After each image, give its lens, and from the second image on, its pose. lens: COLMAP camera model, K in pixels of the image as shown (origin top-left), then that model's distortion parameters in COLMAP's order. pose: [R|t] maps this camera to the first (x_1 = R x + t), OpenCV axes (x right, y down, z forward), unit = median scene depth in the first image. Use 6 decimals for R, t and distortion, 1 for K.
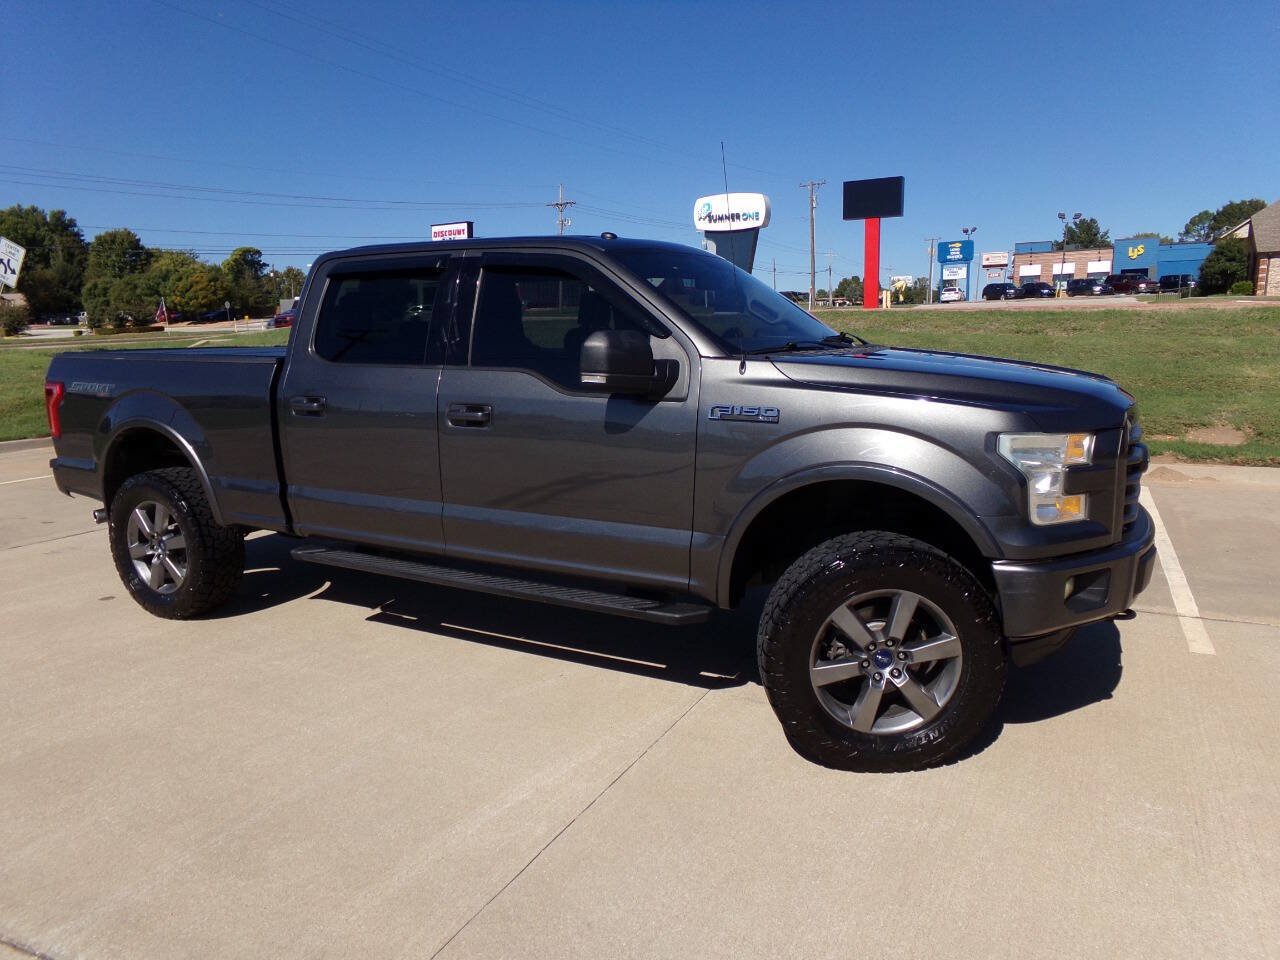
lens RADIAL K [[867.8, 0, 642.0], [0, 867.8, 486.3], [0, 0, 1]] dist [-0.006731, 0.024415]
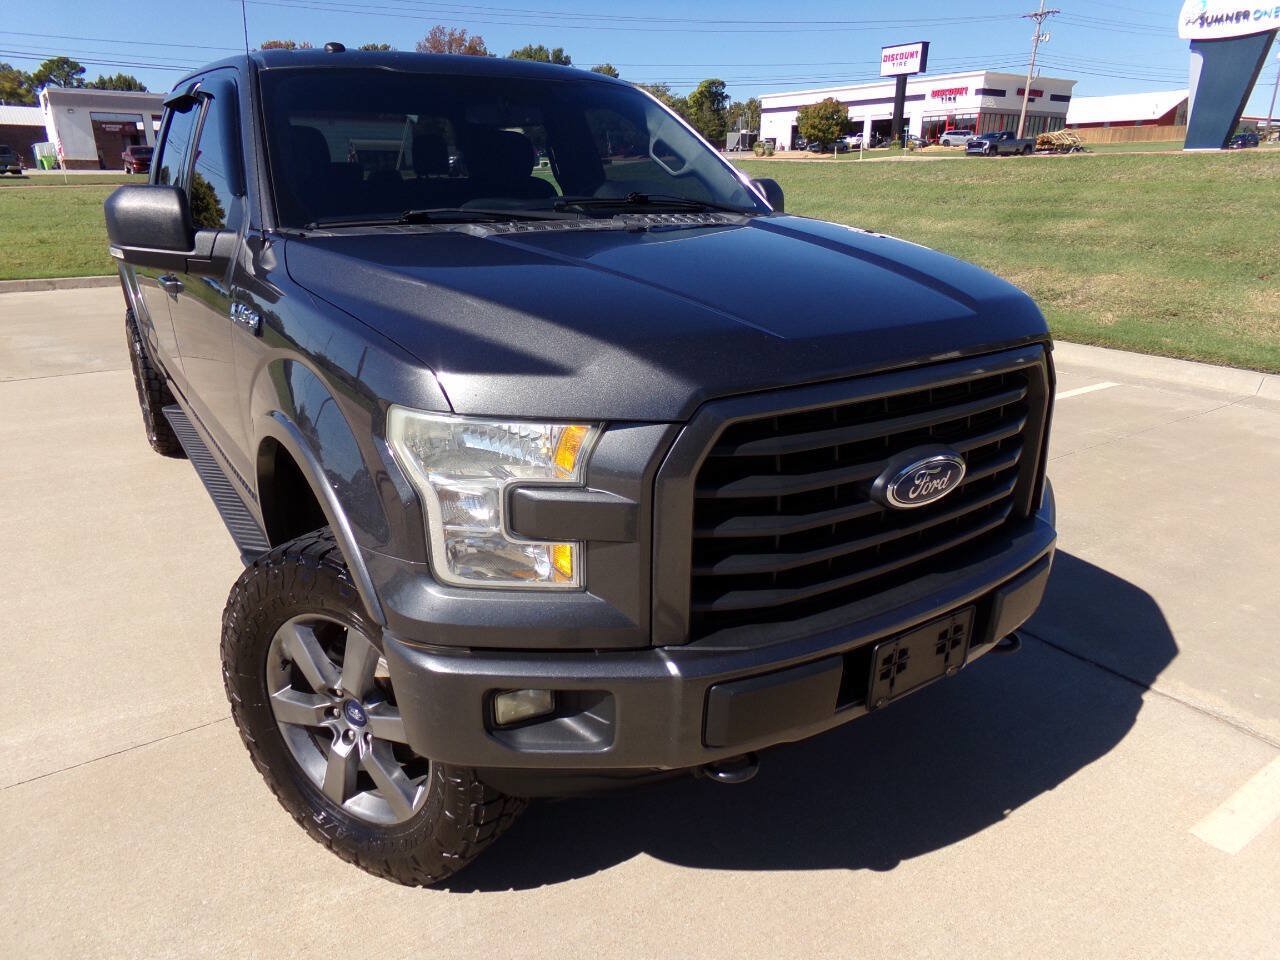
lens RADIAL K [[867.8, 0, 644.0], [0, 867.8, 483.0], [0, 0, 1]] dist [-0.006731, 0.024415]
pose [[0.879243, 0.180214, -0.440970, 0.604112], [-0.102513, 0.975572, 0.194294, -0.102216], [0.465212, -0.125627, 0.876239, 0.451939]]
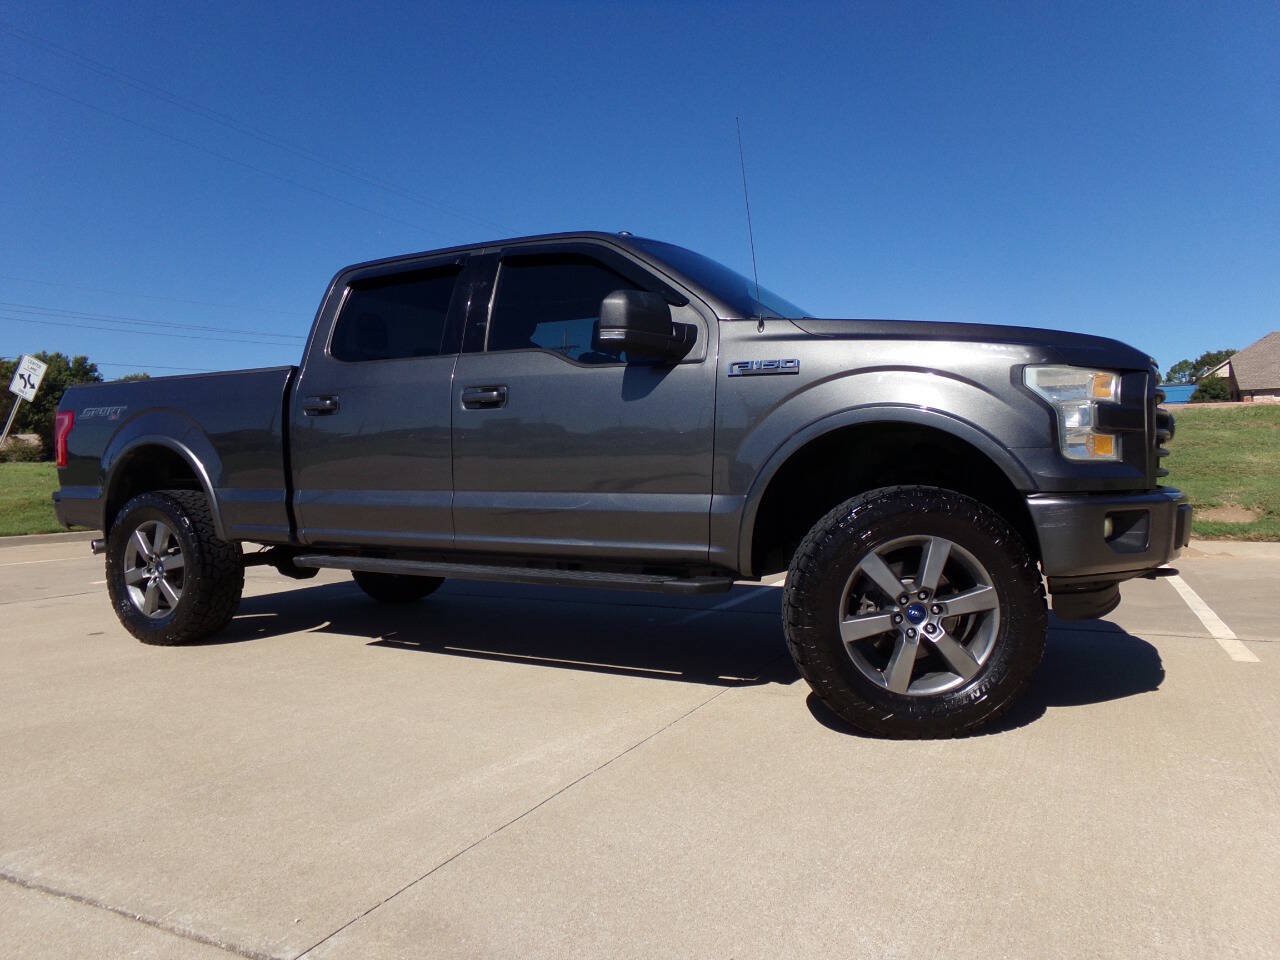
lens RADIAL K [[867.8, 0, 644.7], [0, 867.8, 488.4], [0, 0, 1]] dist [-0.006731, 0.024415]
pose [[0.999997, 0.001476, 0.001913, -0.017010], [-0.001149, 0.986982, -0.160825, 0.179070], [-0.002125, 0.160822, 0.986981, 0.036698]]
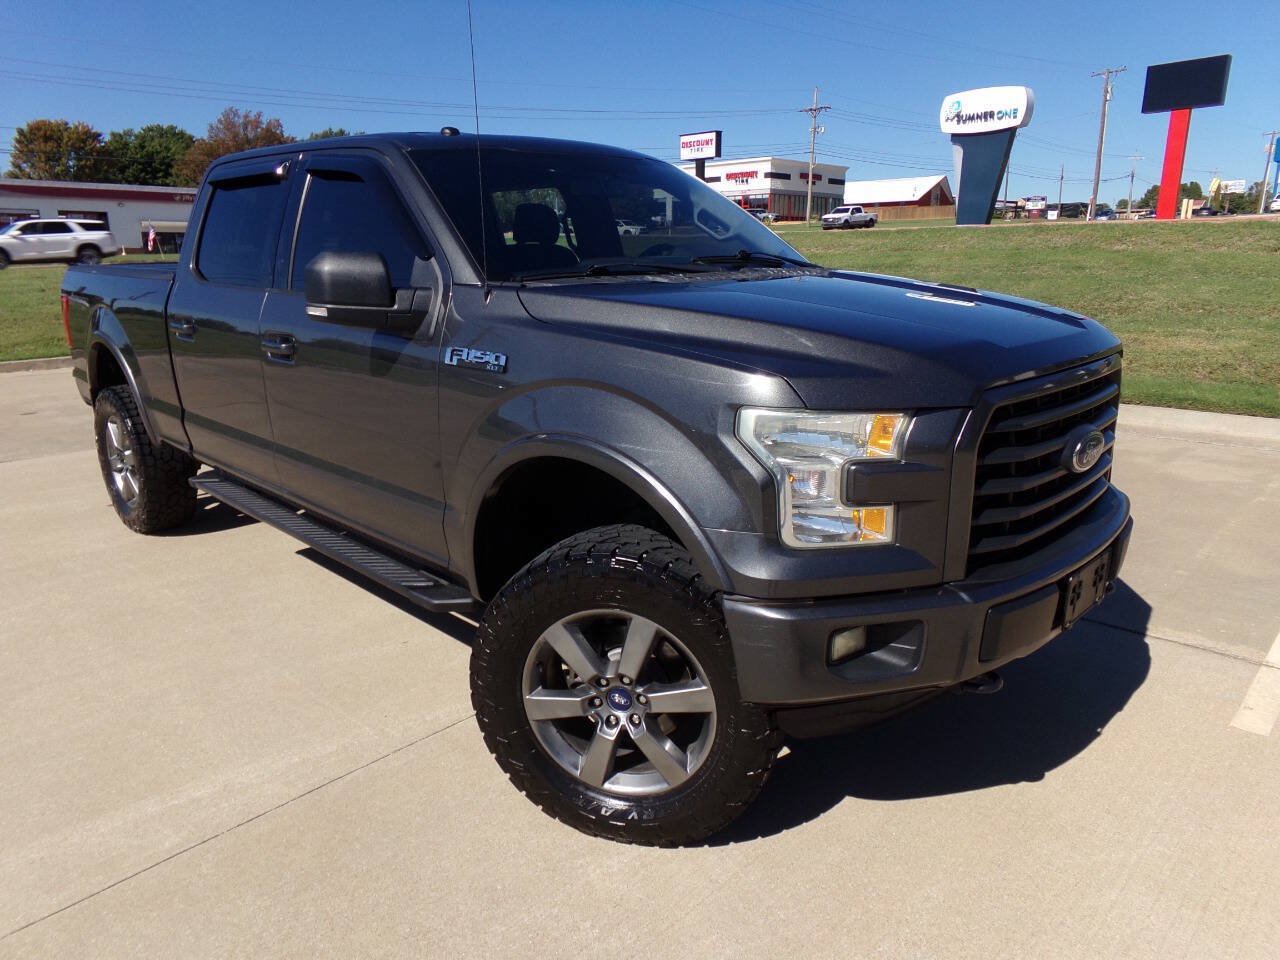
lens RADIAL K [[867.8, 0, 643.7], [0, 867.8, 487.8], [0, 0, 1]] dist [-0.006731, 0.024415]
pose [[0.959599, 0.081235, -0.269388, 0.400334], [-0.055276, 0.993186, 0.102597, -0.049116], [0.275887, -0.083561, 0.957551, 0.250604]]
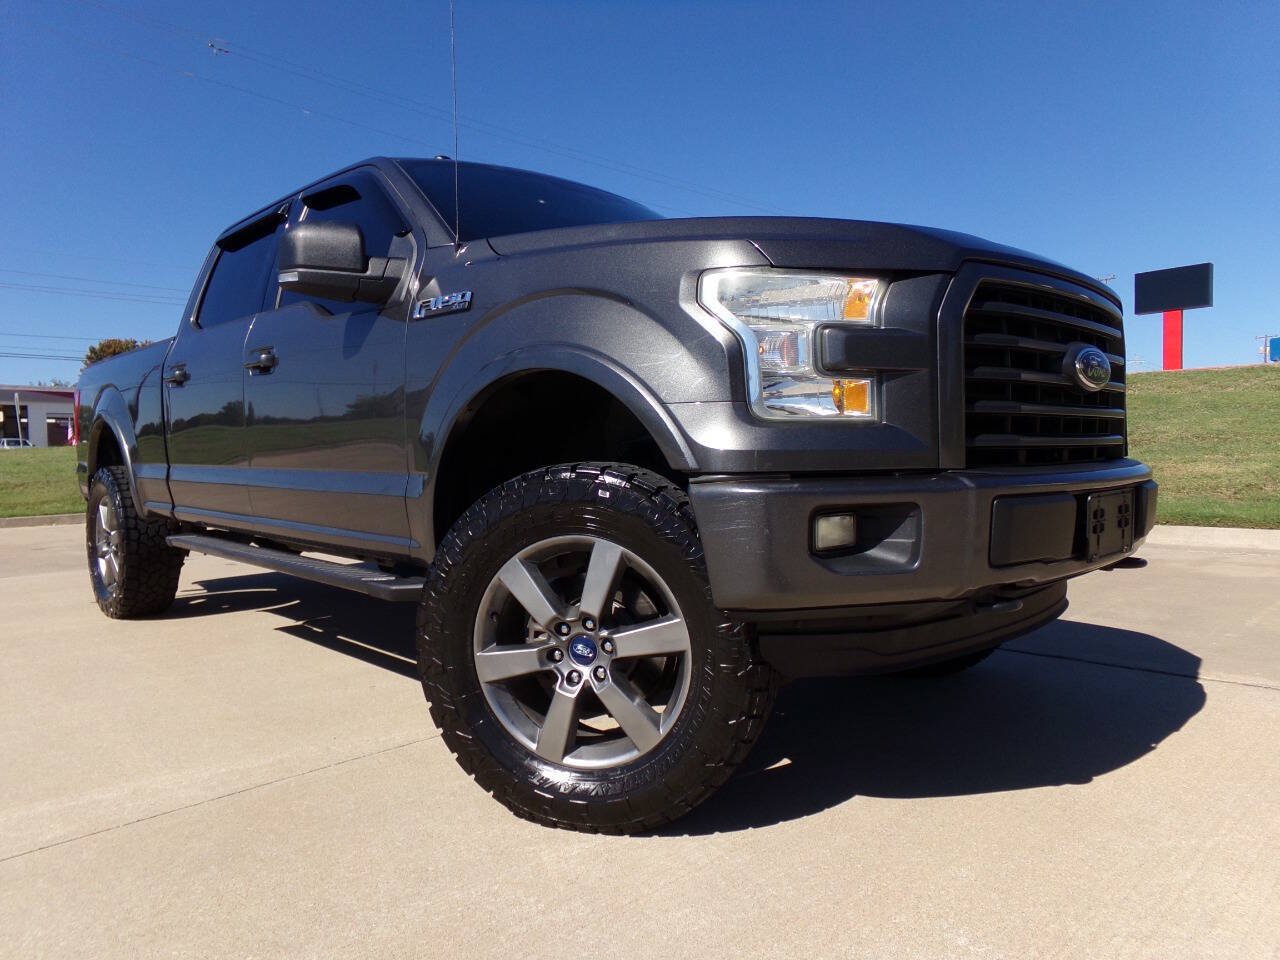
lens RADIAL K [[867.8, 0, 646.0], [0, 867.8, 487.6], [0, 0, 1]] dist [-0.006731, 0.024415]
pose [[0.952371, 0.009983, -0.304779, 0.430200], [-0.049820, 0.991129, -0.123213, 0.129745], [0.300846, 0.132528, 0.944420, 0.314807]]
